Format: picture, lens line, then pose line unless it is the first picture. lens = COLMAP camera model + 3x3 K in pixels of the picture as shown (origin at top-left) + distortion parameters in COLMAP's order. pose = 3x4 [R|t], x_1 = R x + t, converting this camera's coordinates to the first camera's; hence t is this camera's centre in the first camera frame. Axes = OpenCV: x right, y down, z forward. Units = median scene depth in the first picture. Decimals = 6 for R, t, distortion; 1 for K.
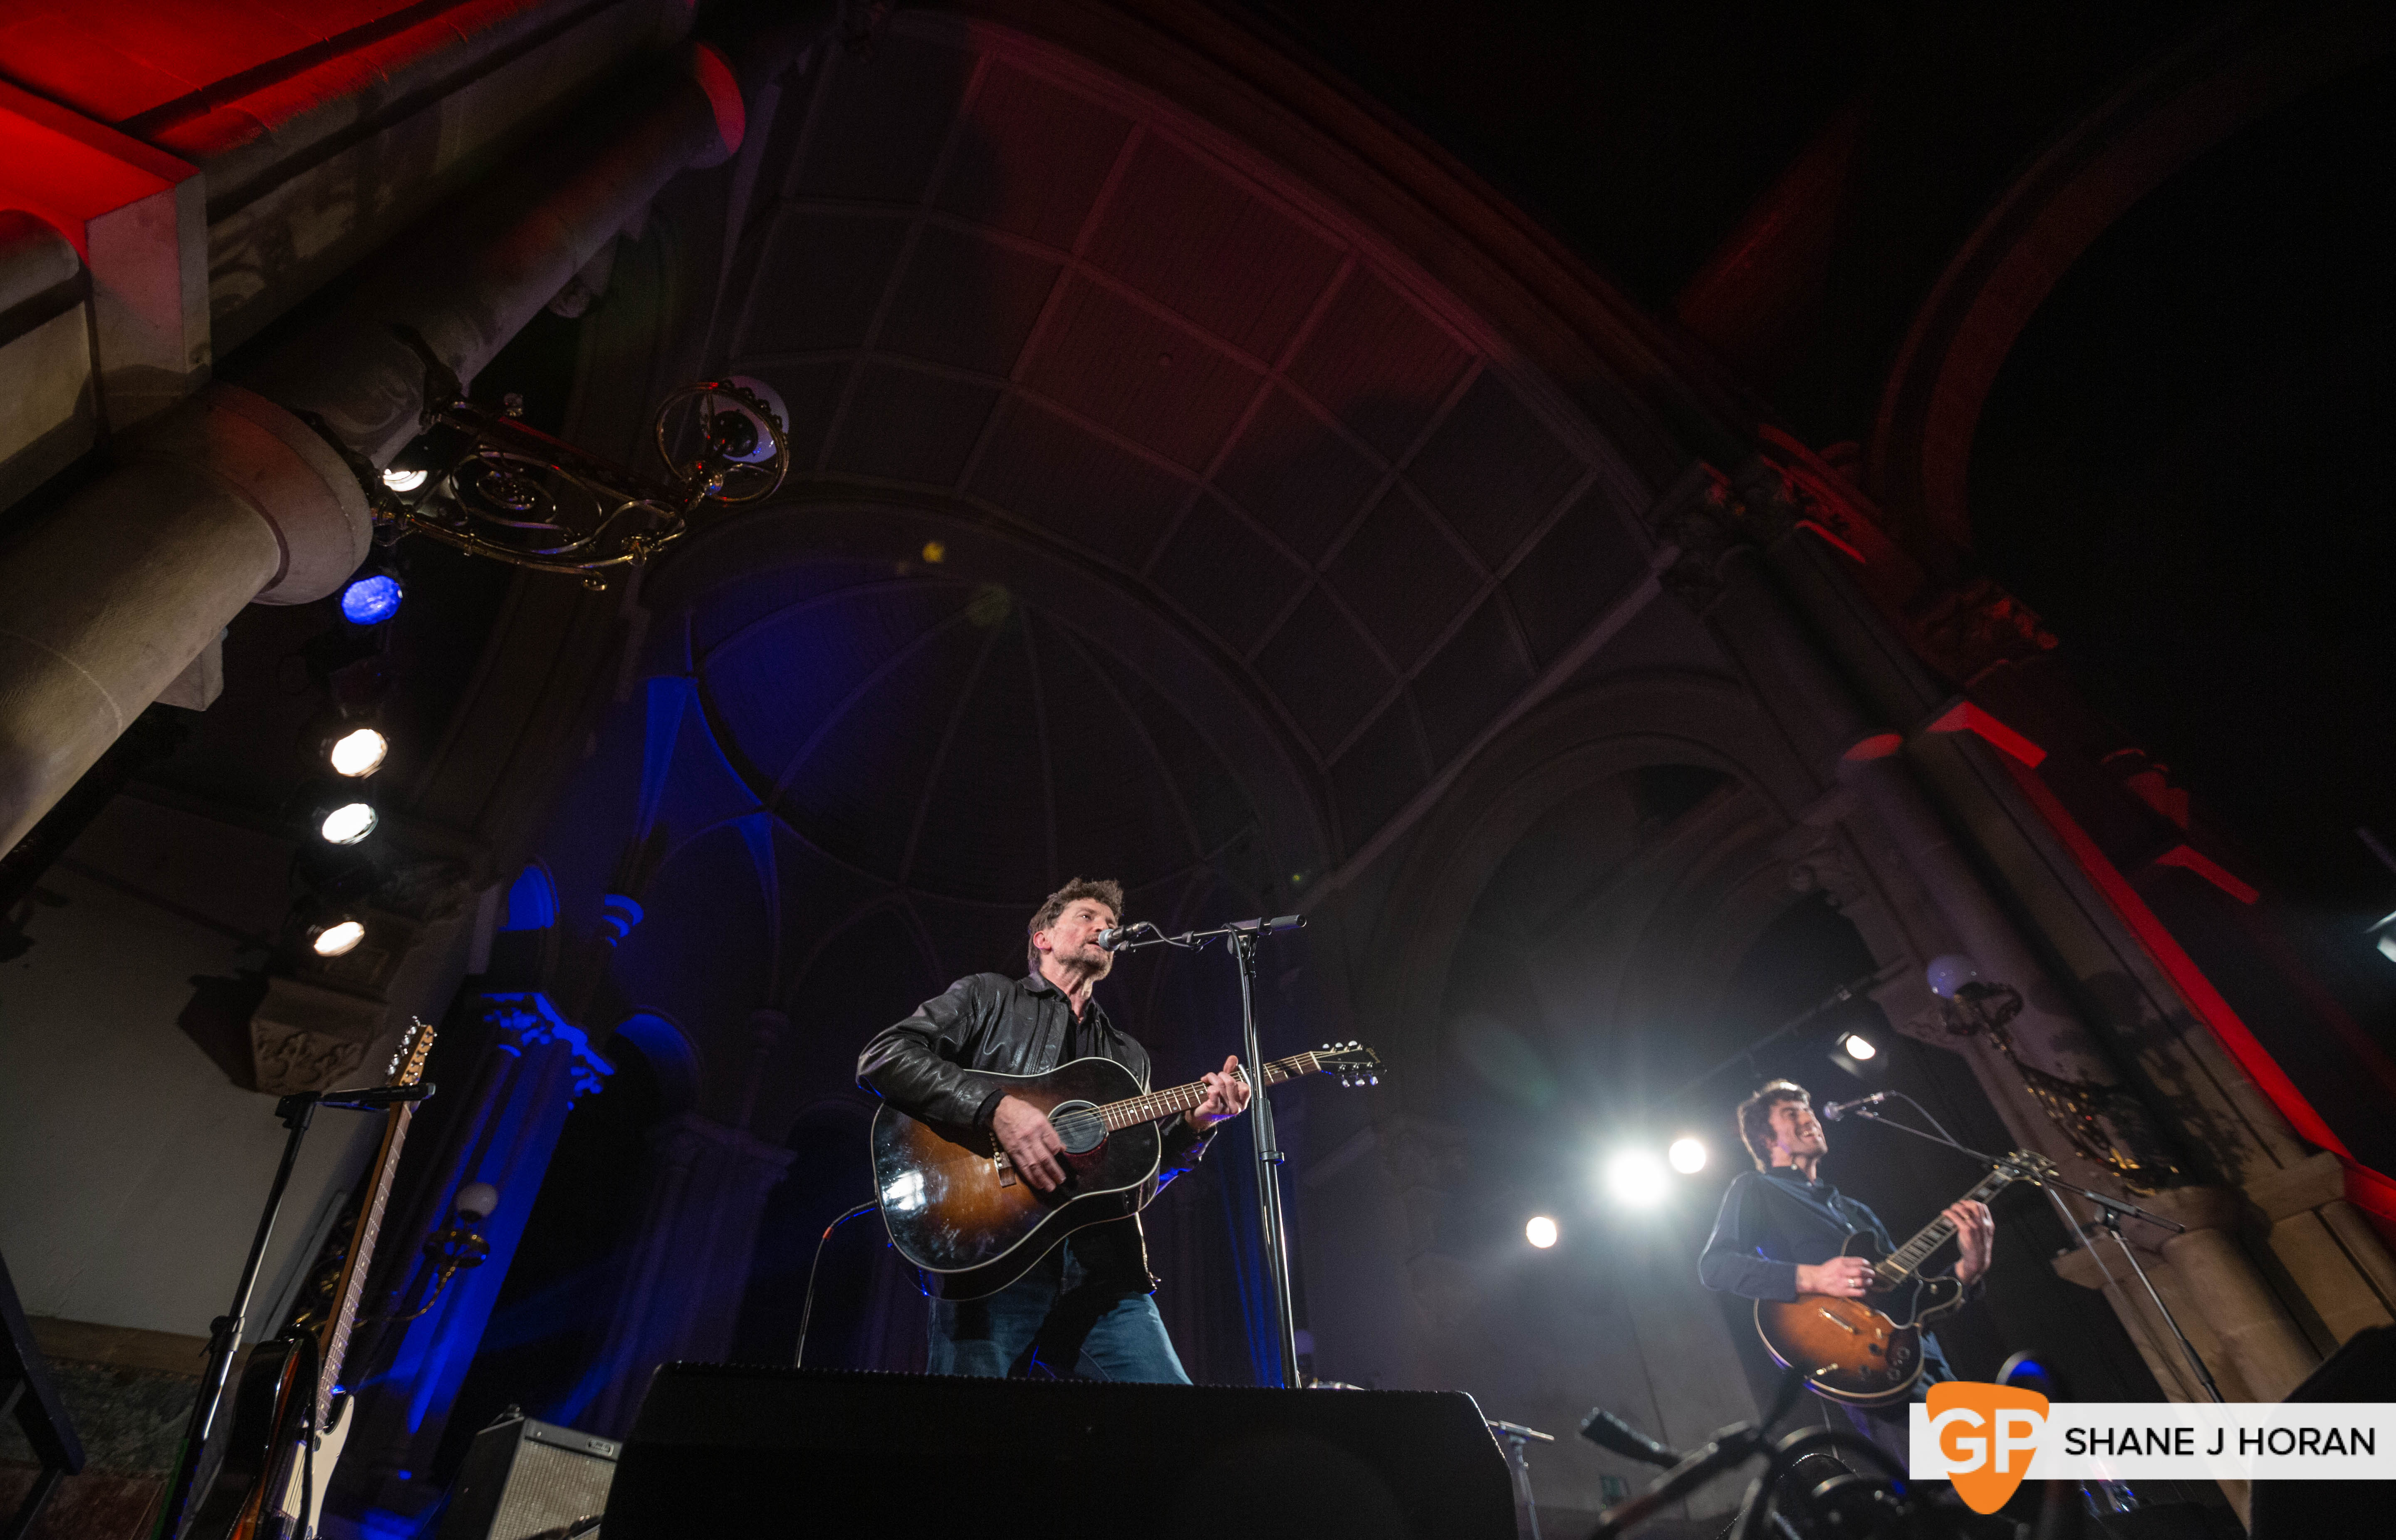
lens RADIAL K [[1100.4, 0, 1189.2], [0, 1100.4, 816.1], [0, 0, 1]] dist [-0.001484, -0.000159]
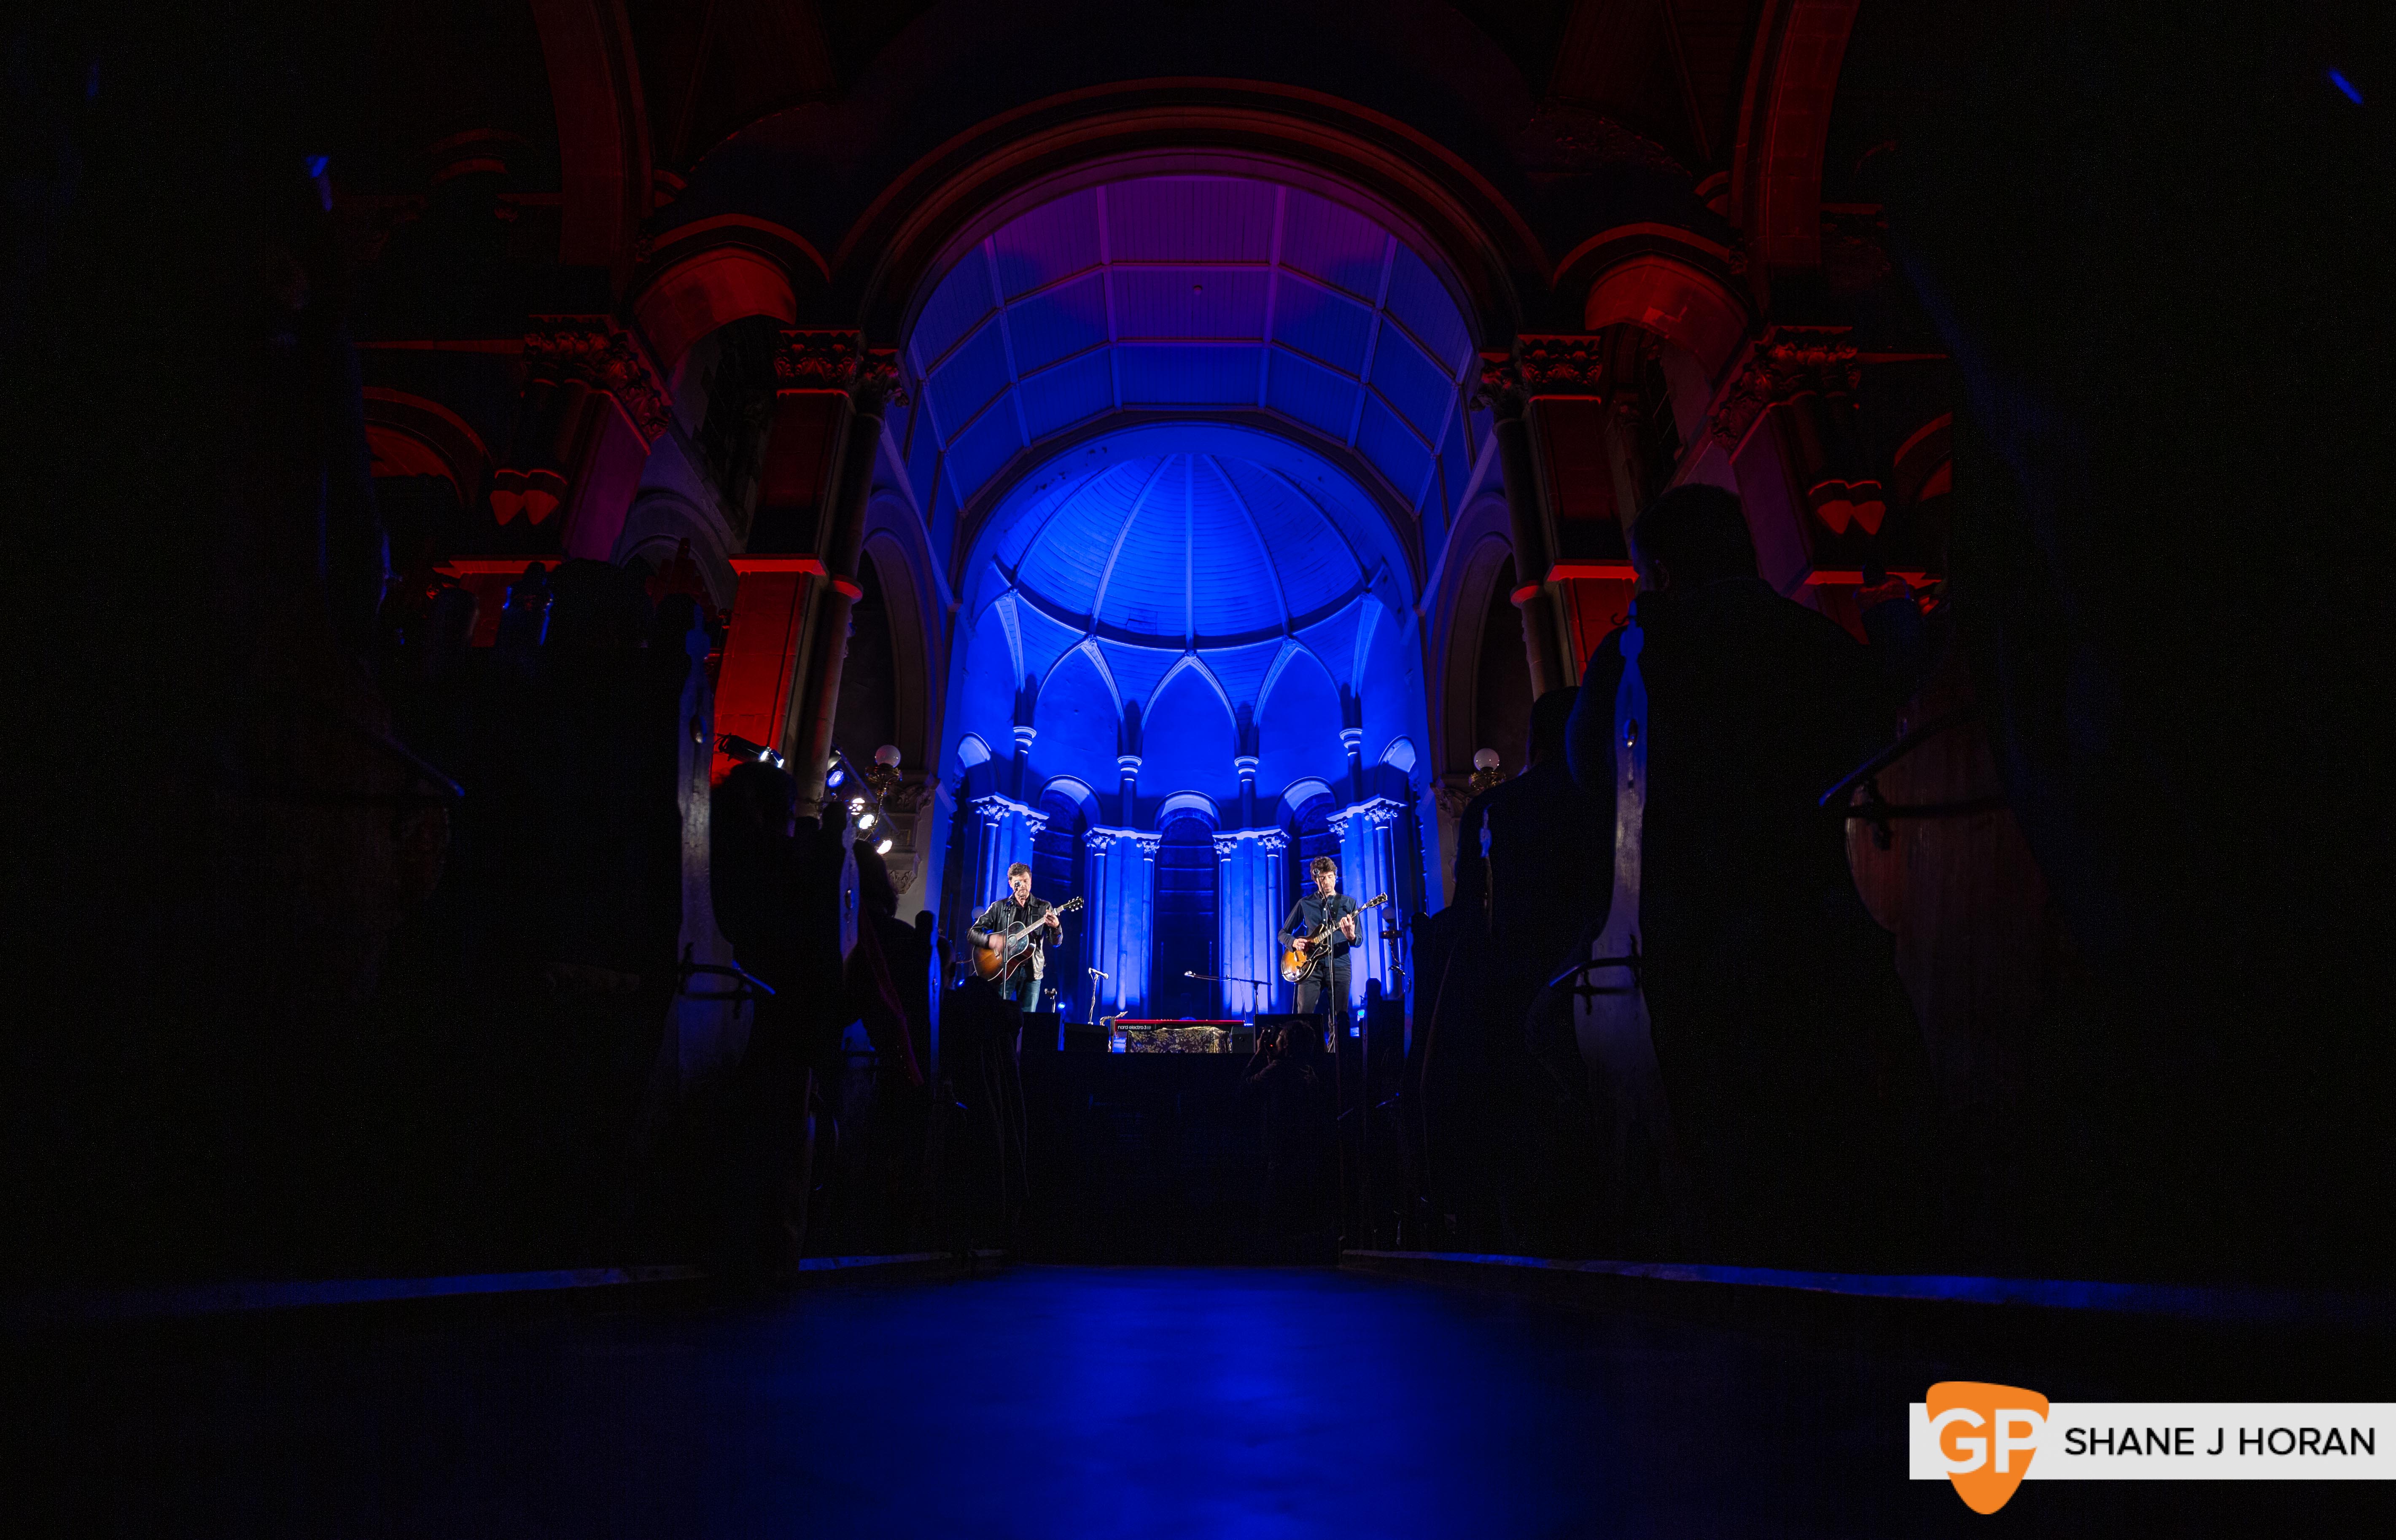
lens RADIAL K [[1111.4, 0, 1209.5], [0, 1111.4, 762.5], [0, 0, 1]] dist [0.000277, 0.000038]
pose [[0.869807, -0.163954, -0.465354, 0.656394], [0.319956, 0.905407, 0.279045, -0.313811], [0.375584, -0.391608, 0.839988, -0.486967]]
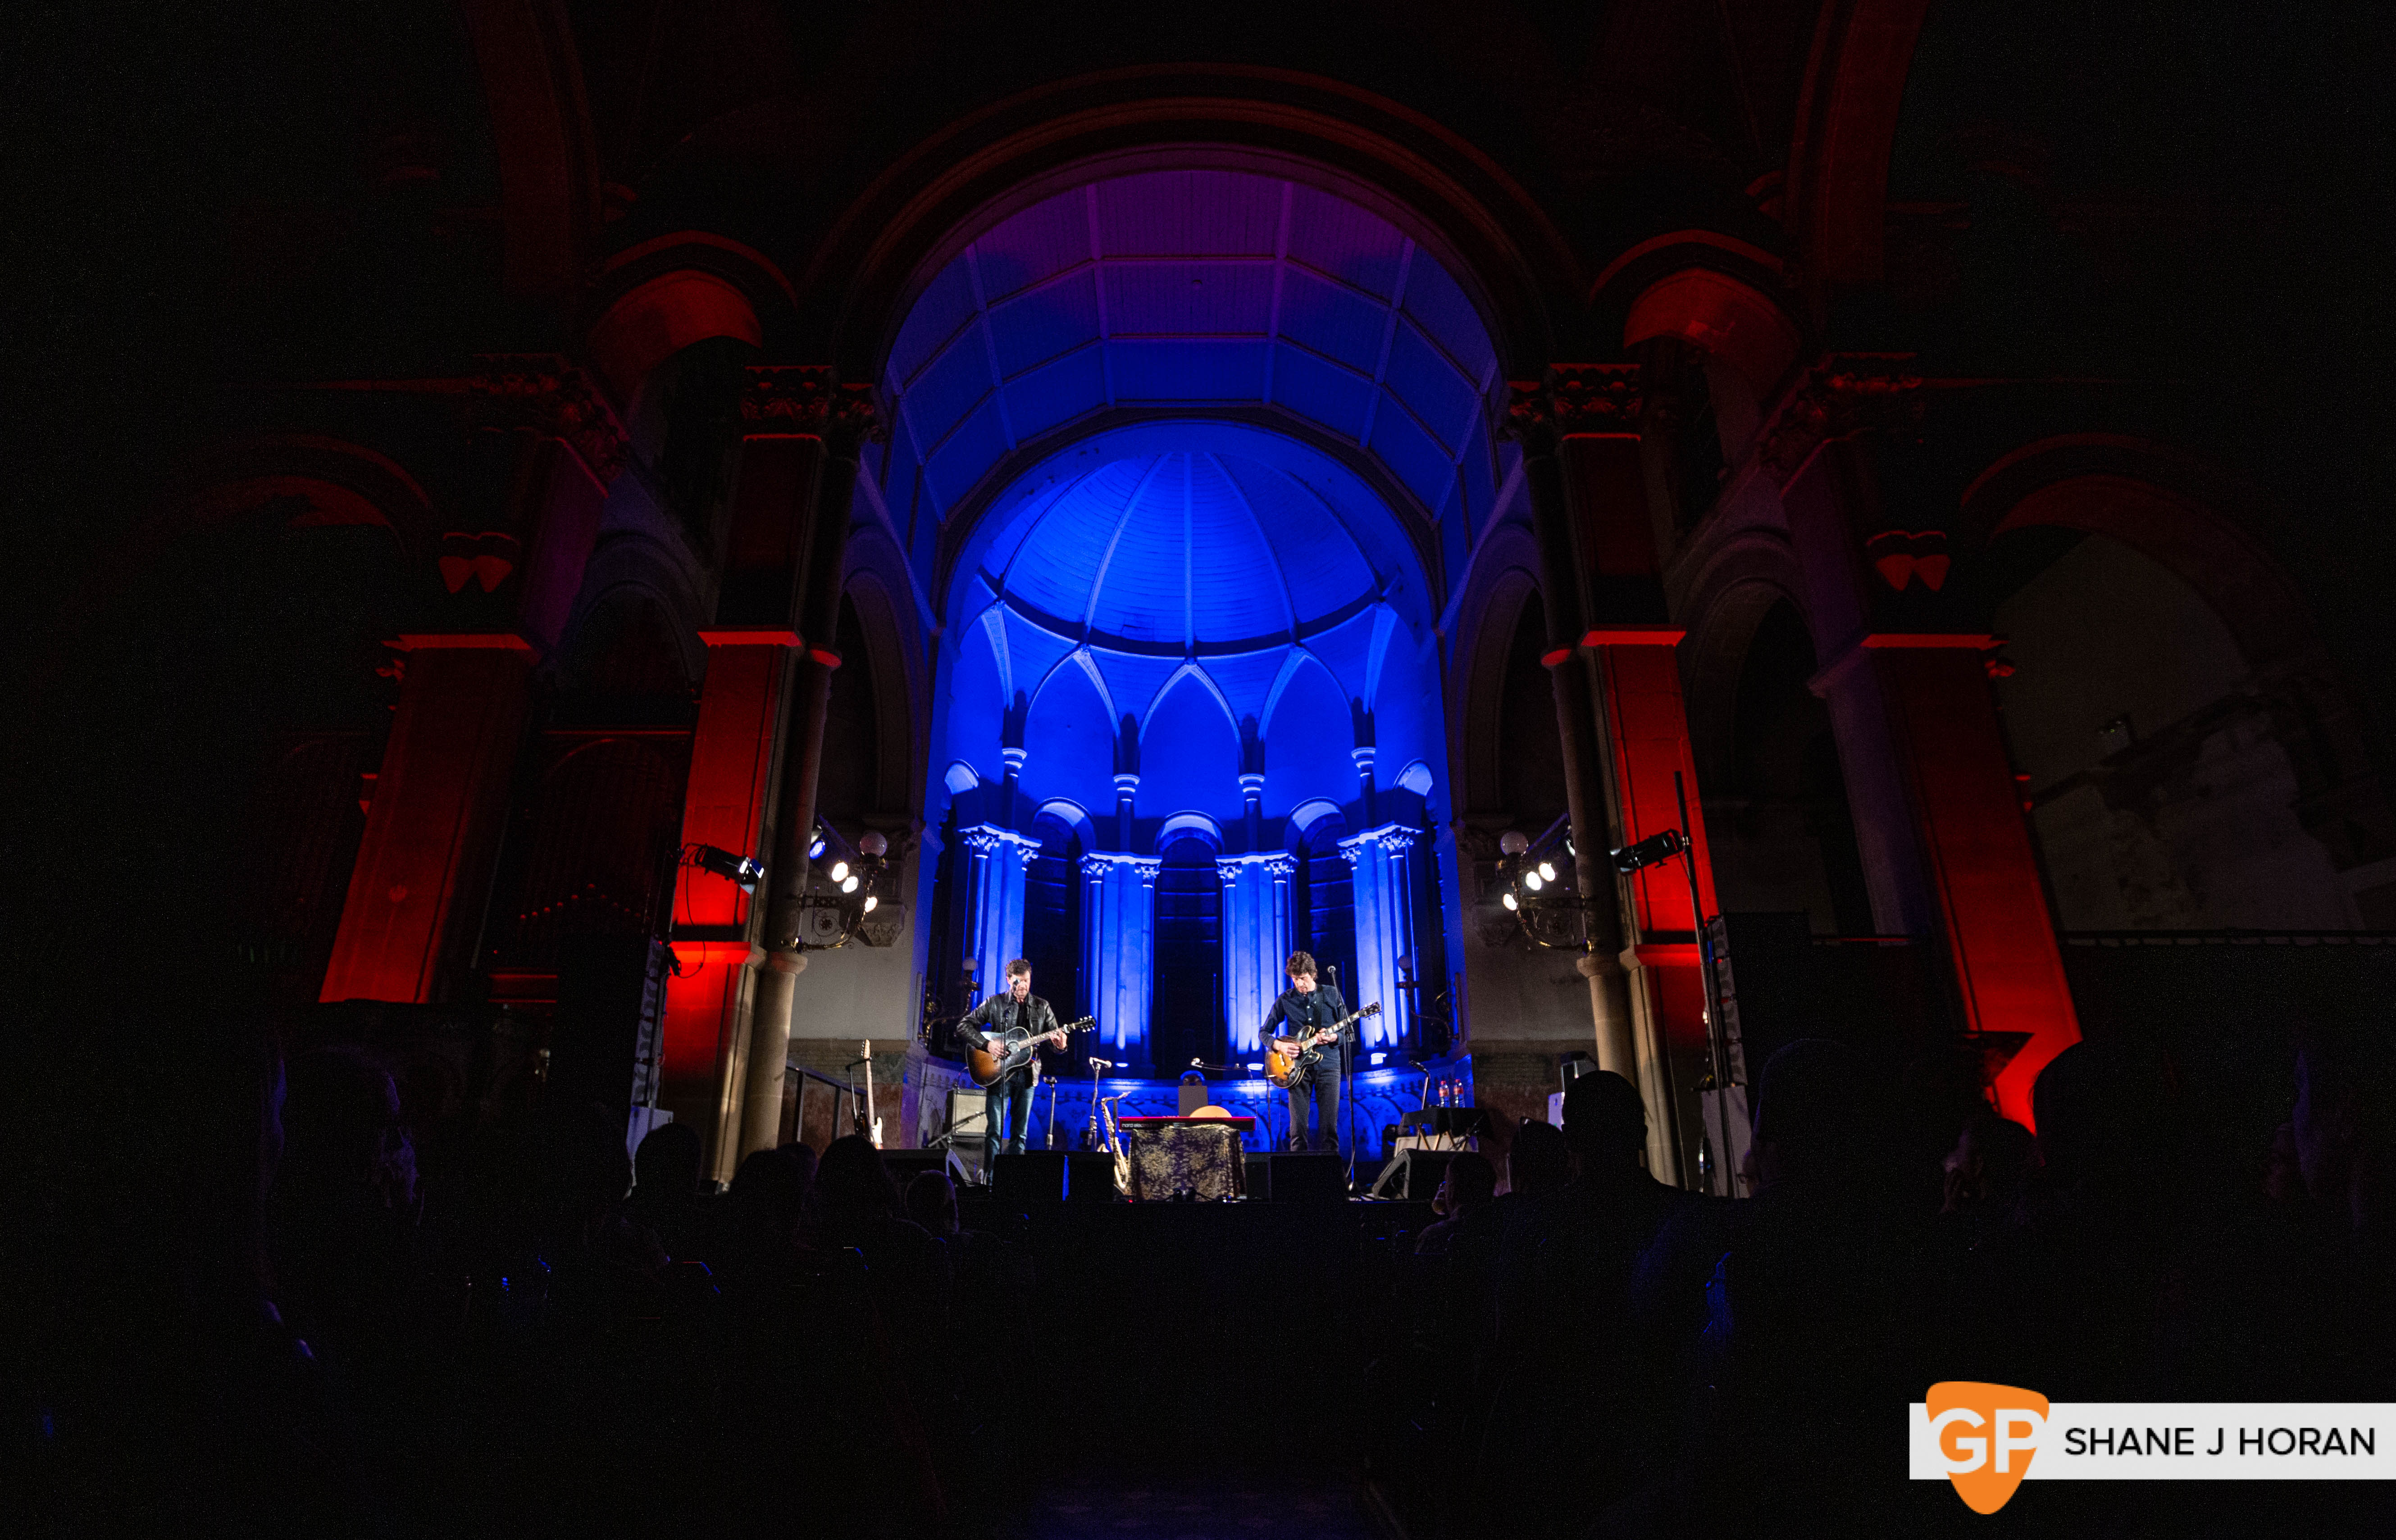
lens RADIAL K [[1182.7, 0, 1198.0], [0, 1182.7, 770.0], [0, 0, 1]] dist [-0.001056, -0.000120]
pose [[0.865176, -0.146696, -0.479531, 0.663793], [0.328746, 0.888023, 0.321469, -0.427592], [0.378676, -0.435771, 0.816522, -0.430329]]
